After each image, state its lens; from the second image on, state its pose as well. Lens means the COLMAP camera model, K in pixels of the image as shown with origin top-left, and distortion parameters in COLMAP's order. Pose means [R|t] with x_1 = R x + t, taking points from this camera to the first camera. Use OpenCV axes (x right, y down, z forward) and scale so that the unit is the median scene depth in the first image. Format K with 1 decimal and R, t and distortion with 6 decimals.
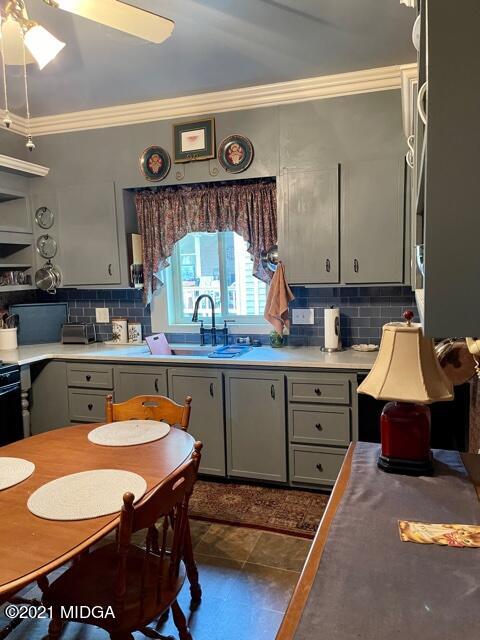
lens RADIAL K [[488.0, 0, 239.1], [0, 488.0, 323.9], [0, 0, 1]] dist [0.082579, -0.091082]
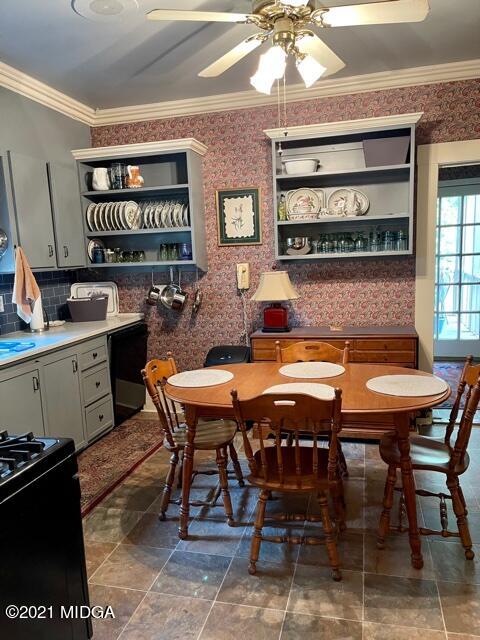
lens RADIAL K [[488.0, 0, 239.9], [0, 488.0, 320.6], [0, 0, 1]] dist [0.082579, -0.091082]
pose [[-0.086009, -0.106663, 0.990568, -1.052071], [0.145835, 0.982195, 0.118424, -0.036092], [-0.985563, 0.154645, -0.068922, 0.721445]]
